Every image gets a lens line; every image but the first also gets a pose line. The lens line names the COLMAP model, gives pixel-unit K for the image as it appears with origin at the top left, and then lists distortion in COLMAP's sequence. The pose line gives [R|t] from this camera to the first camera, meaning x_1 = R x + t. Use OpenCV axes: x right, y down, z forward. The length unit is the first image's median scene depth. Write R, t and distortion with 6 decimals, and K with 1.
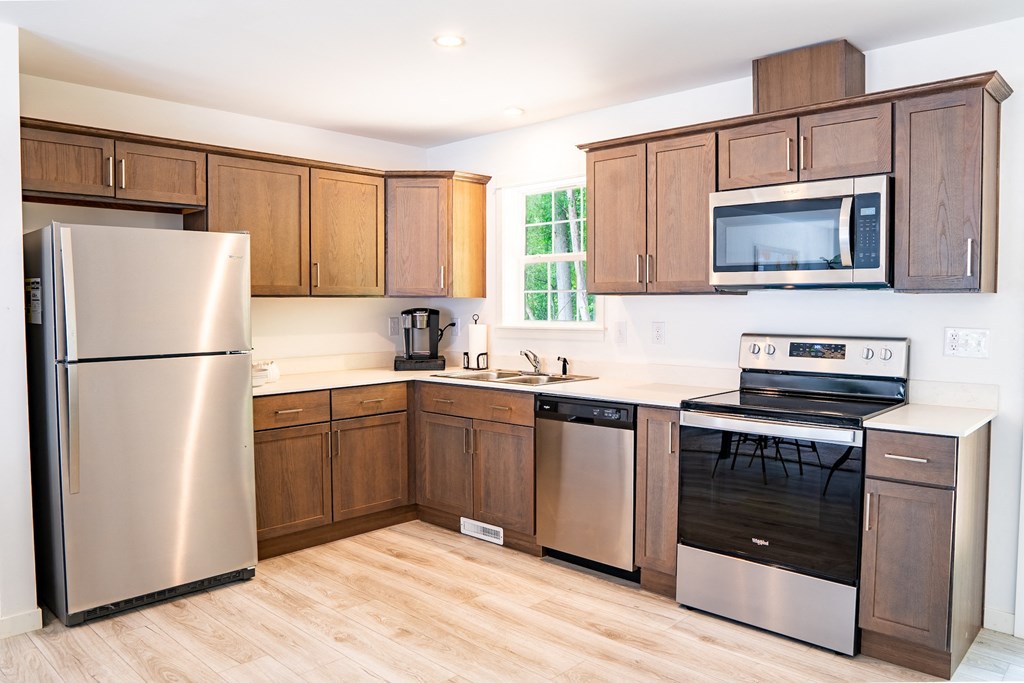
lens RADIAL K [[730.7, 0, 512.0], [0, 730.7, 341.5], [0, 0, 1]] dist [-0.102933, 0.059967]
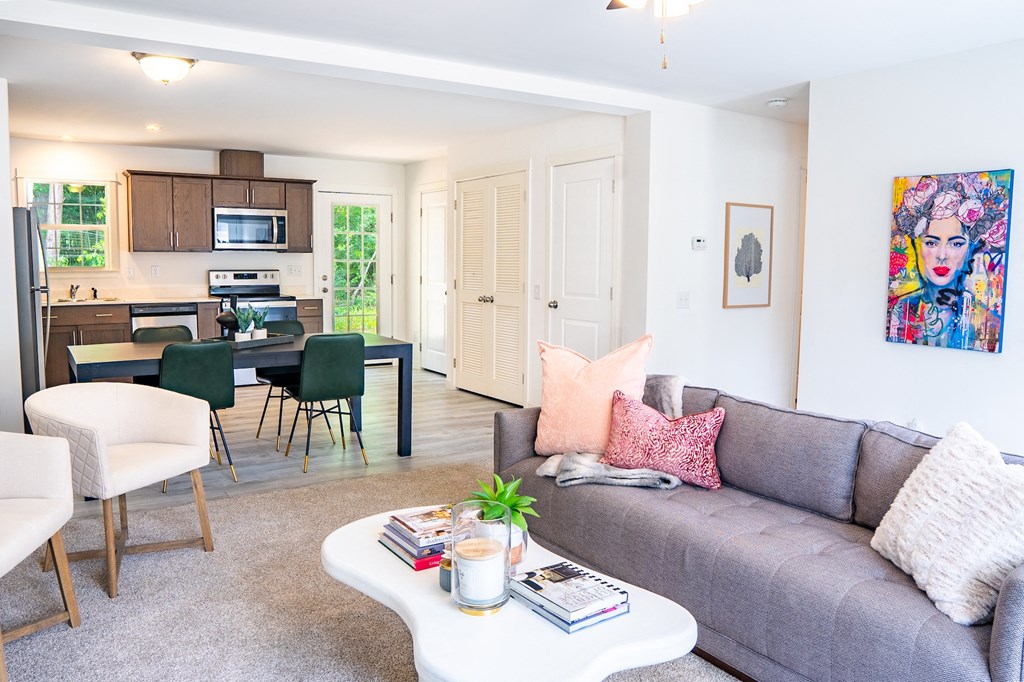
lens RADIAL K [[754.3, 0, 512.0], [0, 754.3, 341.0], [0, 0, 1]] dist [-0.107210, 0.065577]
pose [[0.227597, -0.100286, 0.968577, -1.861950], [0.040368, 0.994799, 0.093515, 0.032156], [-0.972918, 0.017816, 0.230462, -0.449386]]
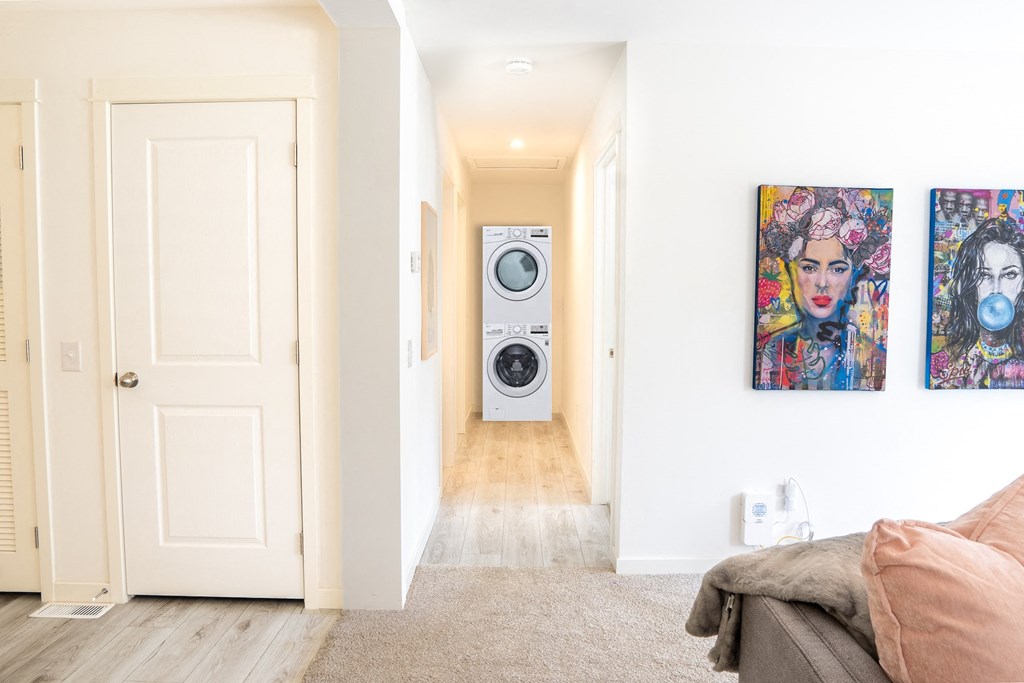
lens RADIAL K [[754.3, 0, 512.0], [0, 754.3, 341.5], [0, 0, 1]] dist [-0.107210, 0.065577]
pose [[-0.682017, -0.061565, 0.728740, -0.979042], [0.032493, 0.992916, 0.114293, -0.017862], [-0.730614, 0.101628, -0.675185, 0.161954]]
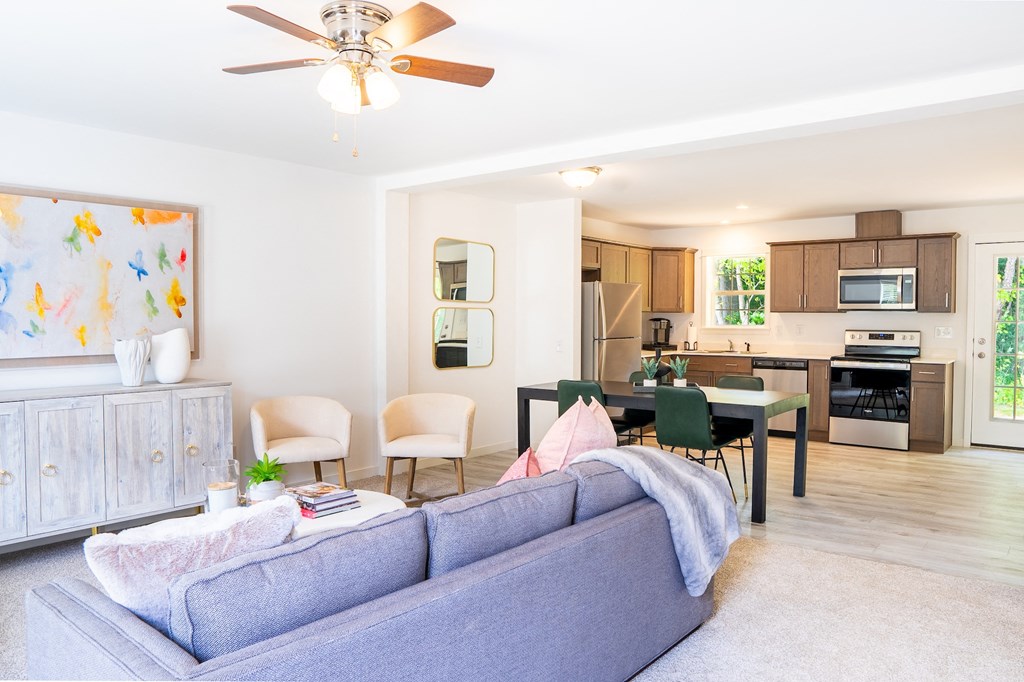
lens RADIAL K [[730.7, 0, 512.0], [0, 730.7, 341.0], [0, 0, 1]] dist [-0.102933, 0.059967]
pose [[0.996199, 0.001474, 0.087095, -1.026913], [0.000089, 0.999839, -0.017933, 0.071173], [-0.087107, 0.017873, 0.996039, -1.279791]]
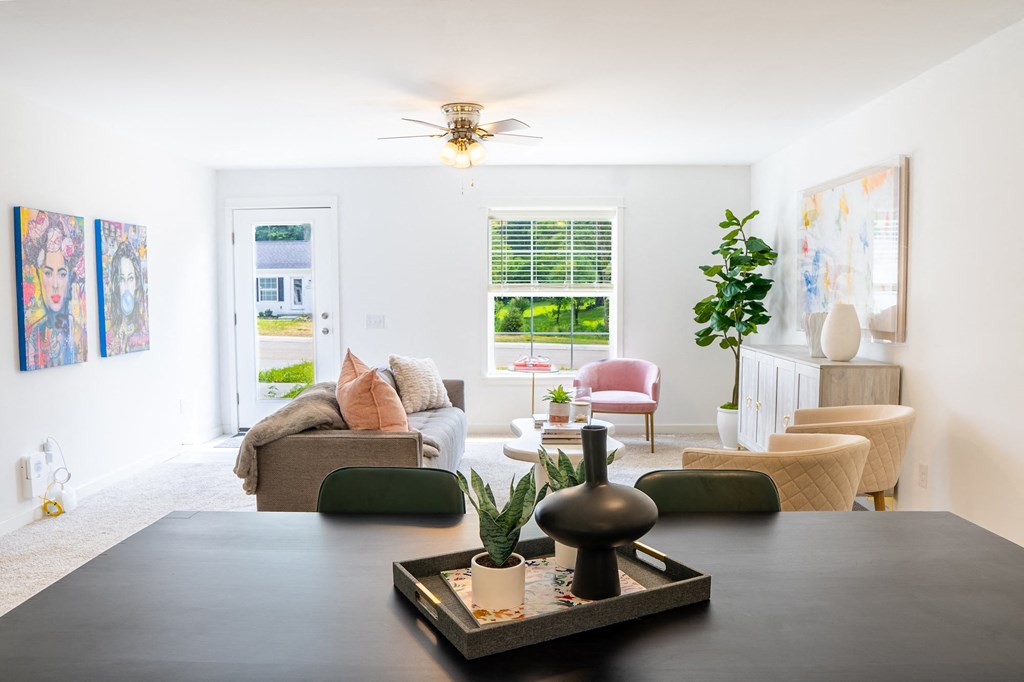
lens RADIAL K [[754.3, 0, 512.0], [0, 754.3, 341.0], [0, 0, 1]] dist [-0.107210, 0.065577]
pose [[-0.741315, 0.049726, -0.669312, -0.230055], [-0.030568, 0.993715, 0.107685, -0.034488], [0.670460, 0.100288, -0.735136, 0.708719]]
